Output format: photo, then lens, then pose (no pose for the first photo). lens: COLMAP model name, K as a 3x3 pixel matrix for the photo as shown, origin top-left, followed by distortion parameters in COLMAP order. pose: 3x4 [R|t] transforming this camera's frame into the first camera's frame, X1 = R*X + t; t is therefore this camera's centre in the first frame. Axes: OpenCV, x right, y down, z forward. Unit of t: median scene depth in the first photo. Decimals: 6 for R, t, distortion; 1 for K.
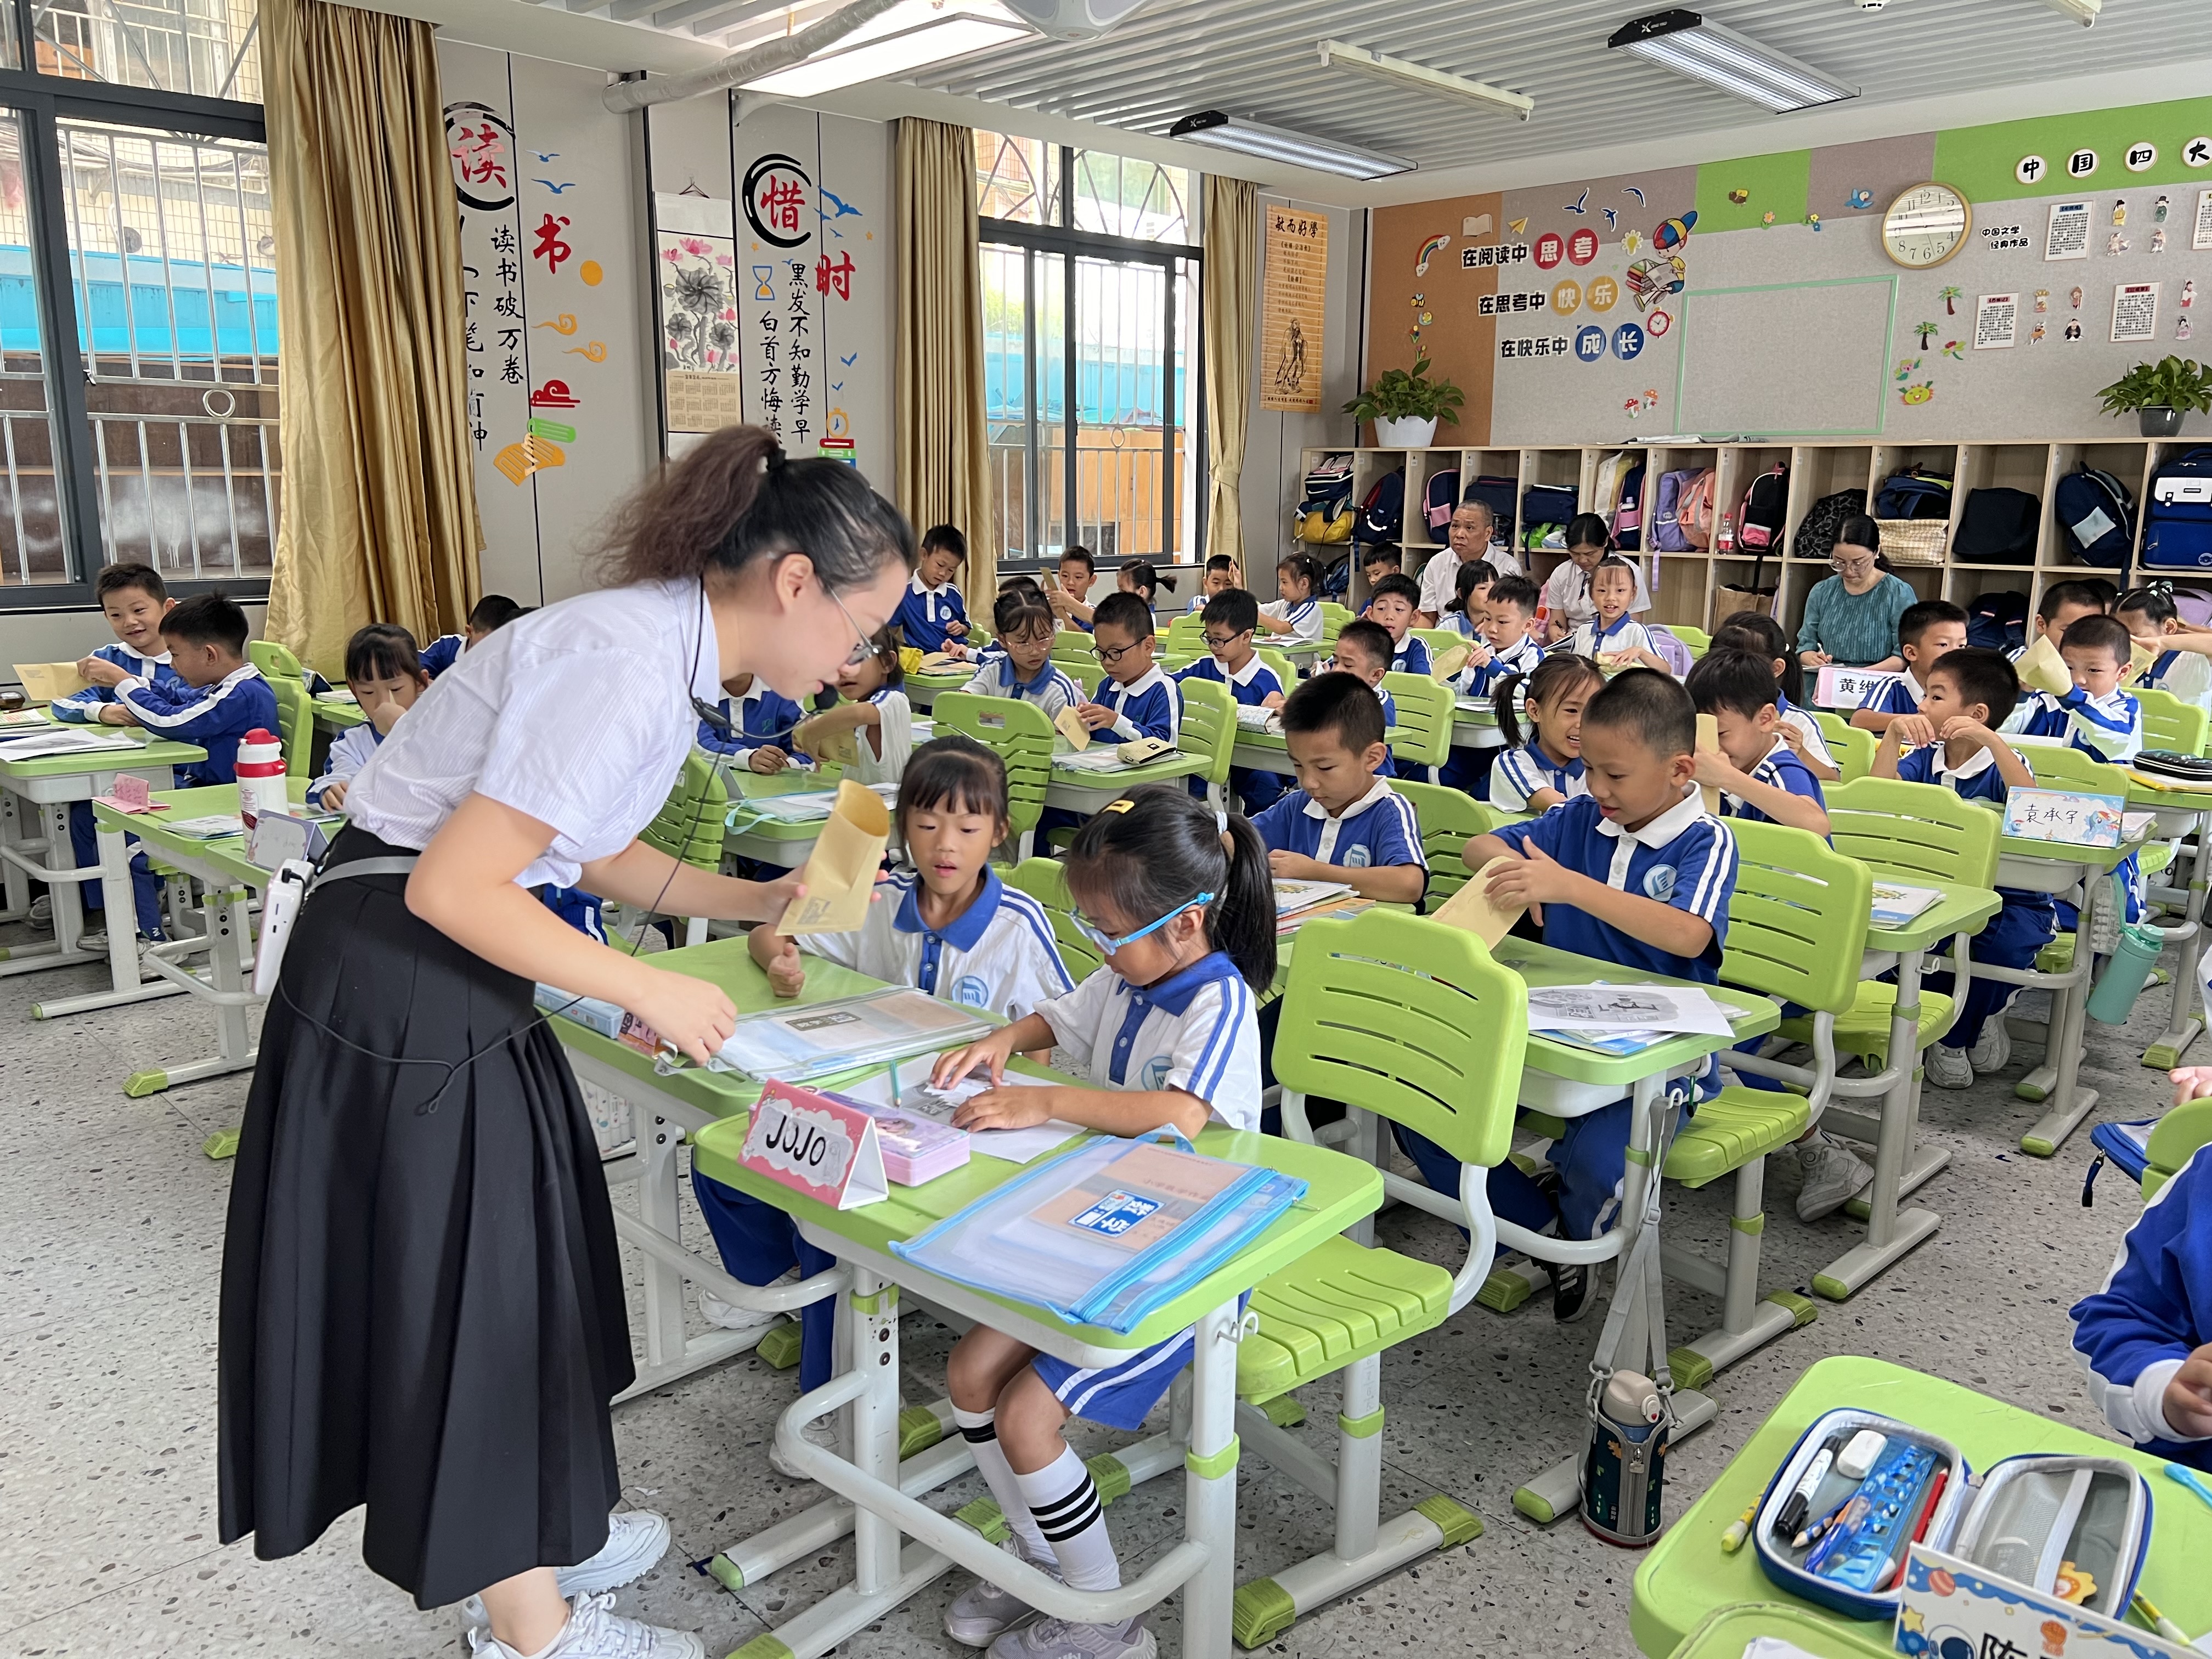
lens RADIAL K [[1668.7, 0, 1096.4], [0, 1668.7, 833.8], [0, 0, 1]] dist [0.034470, -0.041947]
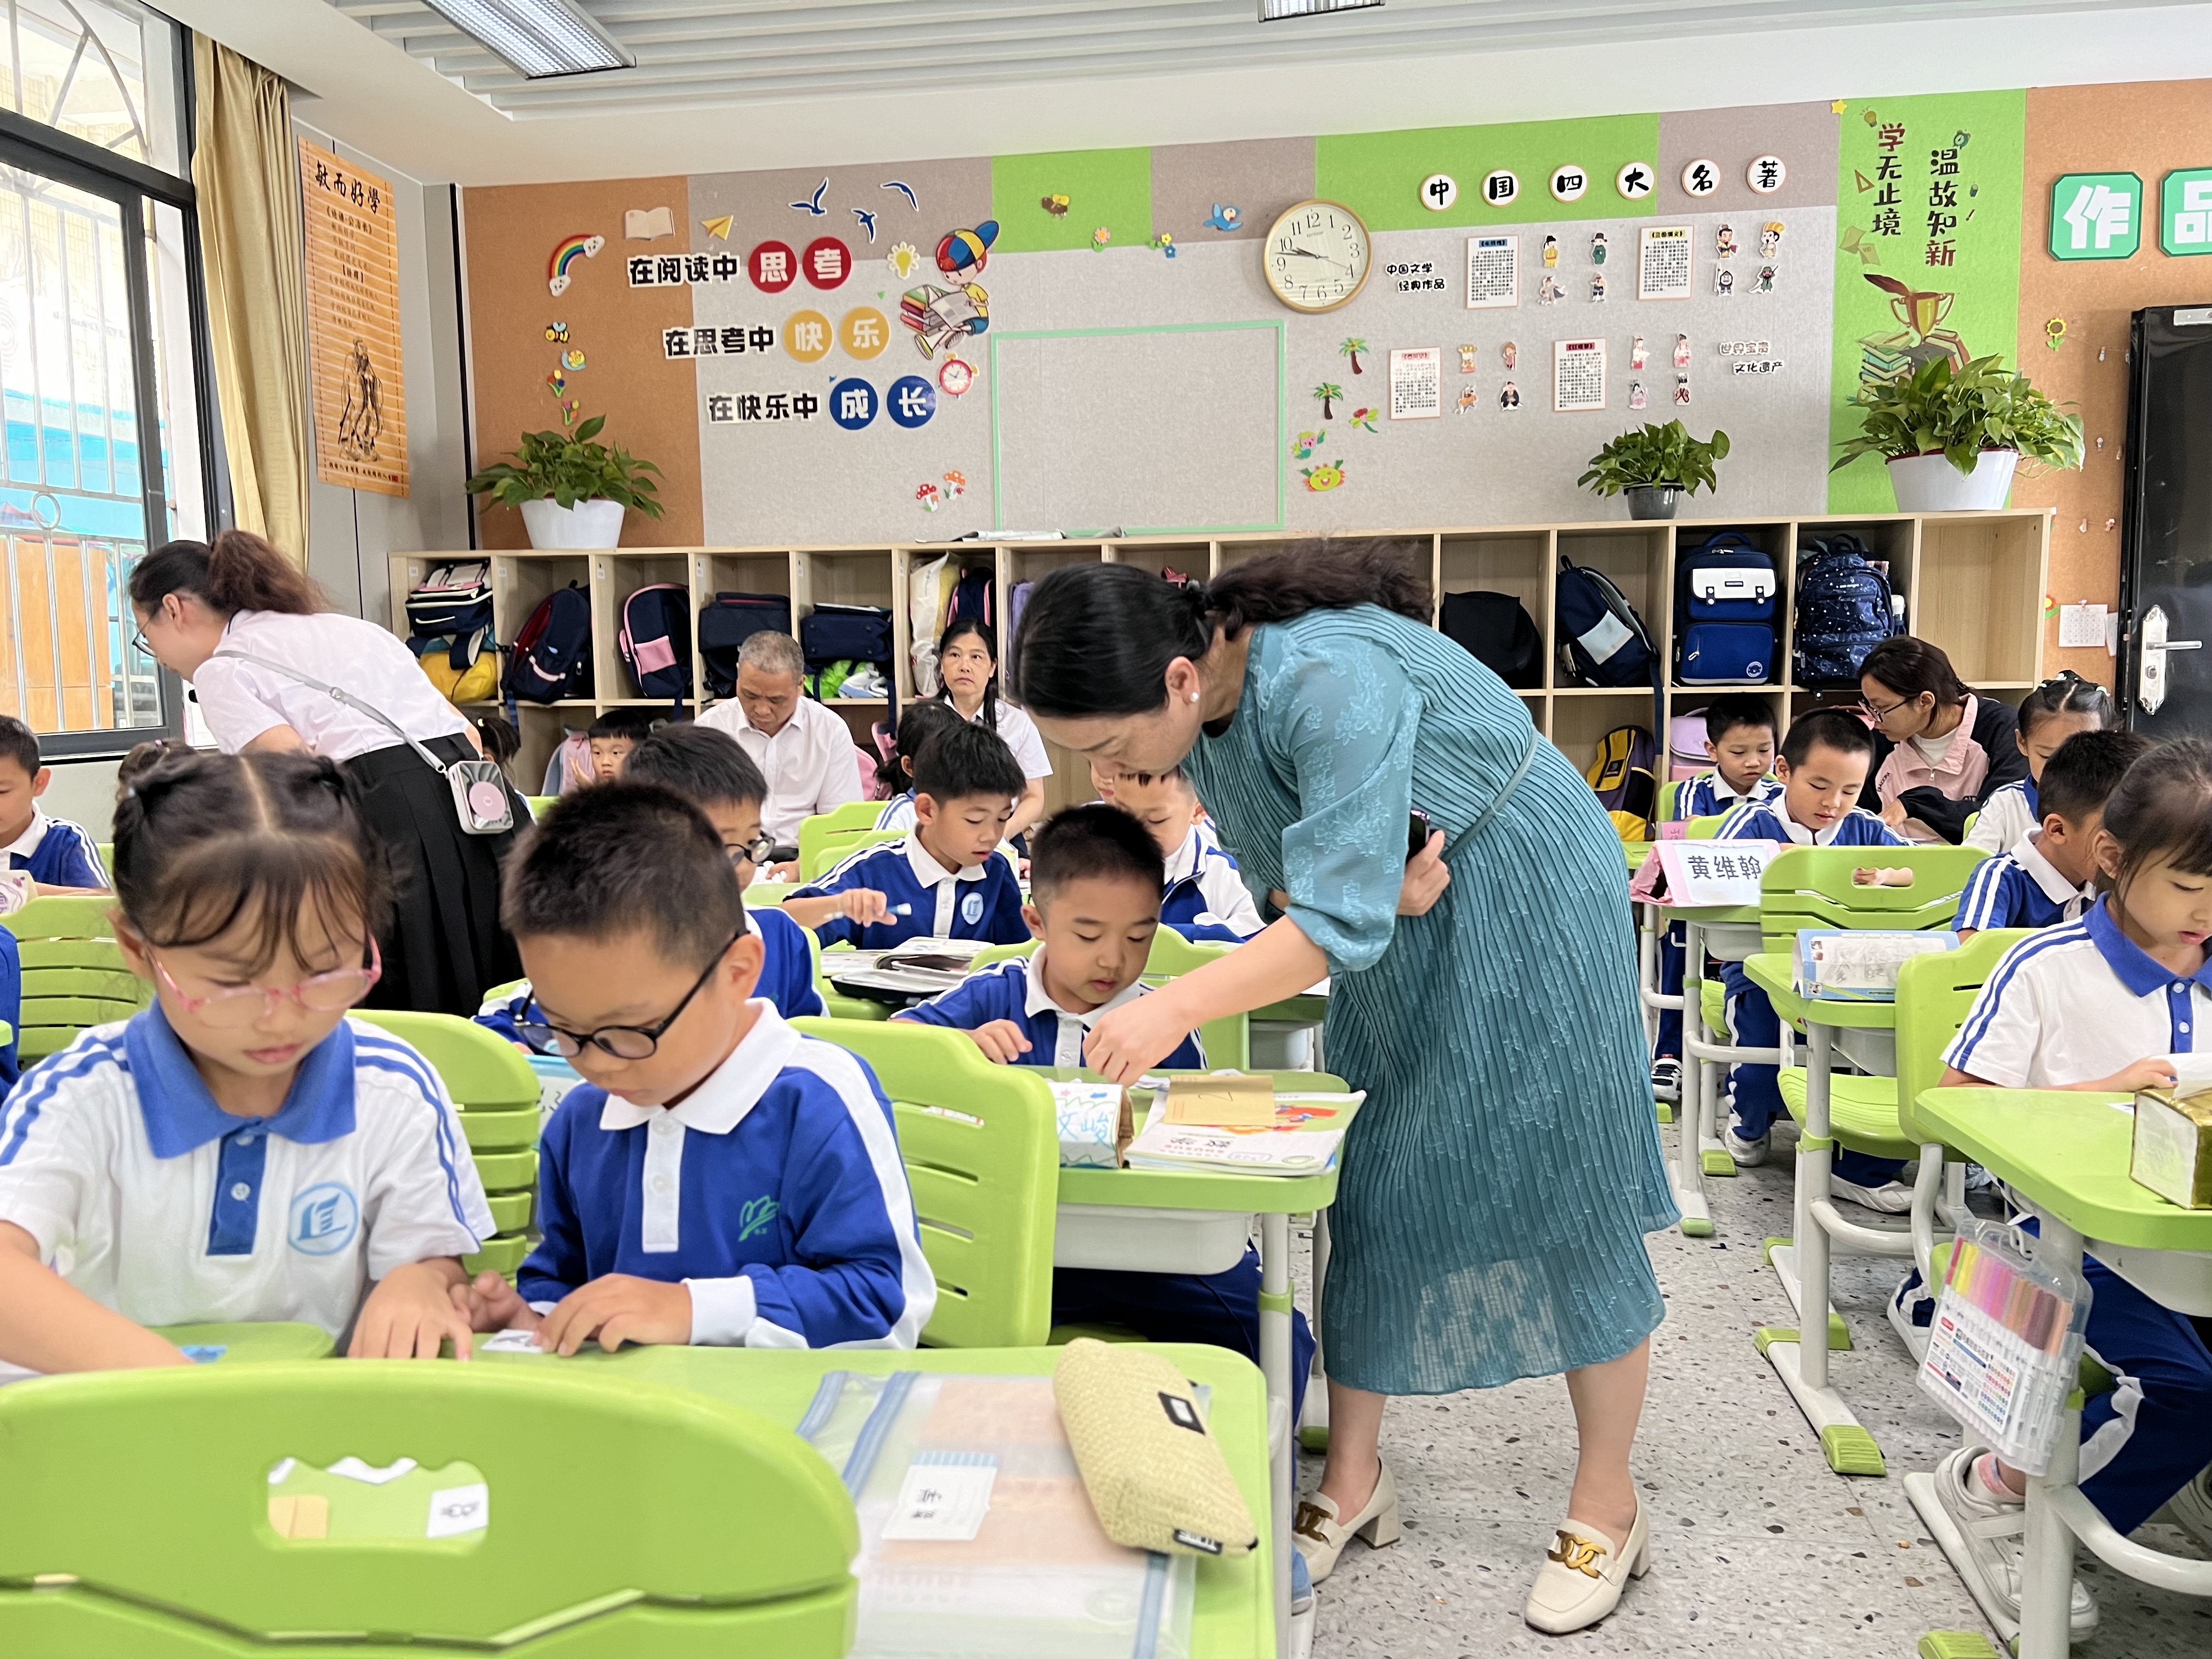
lens RADIAL K [[1668.7, 0, 1105.1], [0, 1668.7, 843.6], [0, 0, 1]] dist [0.034470, -0.041947]
pose [[0.794905, -0.078502, 0.601634, -0.051308], [0.144039, 0.987663, -0.061439, -0.061689], [-0.589388, 0.135497, 0.796406, 0.444558]]
